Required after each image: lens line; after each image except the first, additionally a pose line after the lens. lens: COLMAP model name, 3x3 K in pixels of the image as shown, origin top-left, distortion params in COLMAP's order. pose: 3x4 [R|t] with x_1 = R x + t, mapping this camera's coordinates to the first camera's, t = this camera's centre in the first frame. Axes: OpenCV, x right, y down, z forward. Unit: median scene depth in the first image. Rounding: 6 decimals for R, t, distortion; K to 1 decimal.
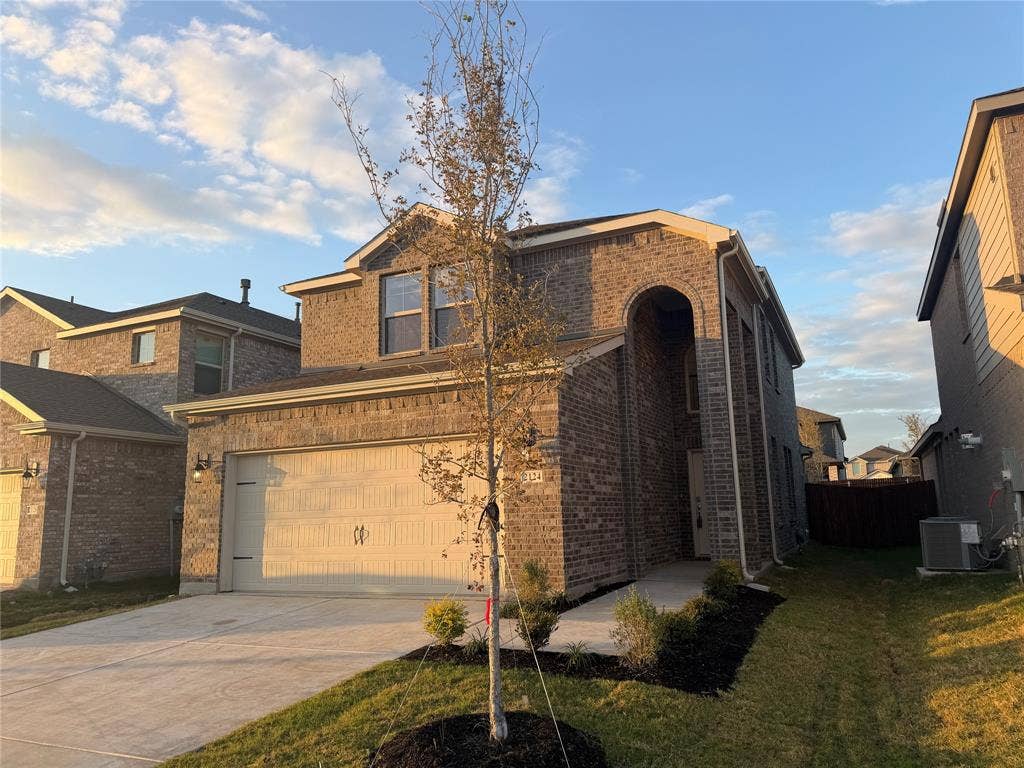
lens RADIAL K [[726.3, 0, 515.2], [0, 726.3, 384.8], [0, 0, 1]] dist [0.126235, -0.183578]
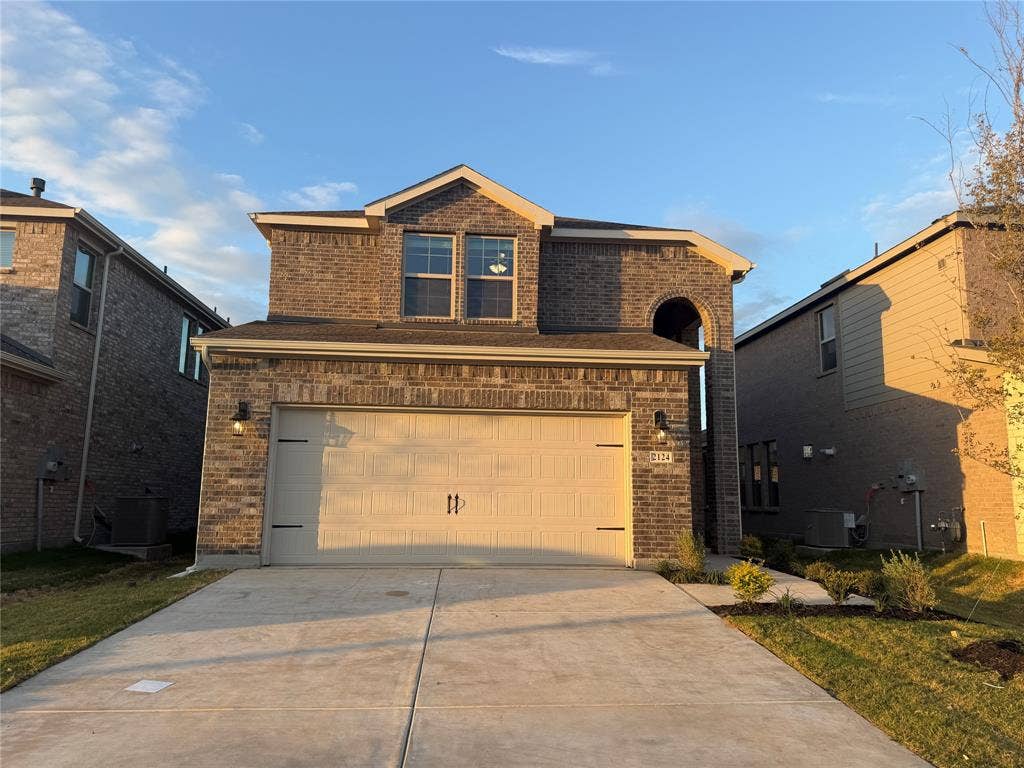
lens RADIAL K [[726.3, 0, 515.2], [0, 726.3, 384.8], [0, 0, 1]] dist [0.126235, -0.183578]
pose [[0.866187, 0.115599, 0.486166, -0.573806], [-0.121612, 0.992390, -0.019295, 0.054233], [-0.484696, -0.042410, 0.873654, 0.126965]]
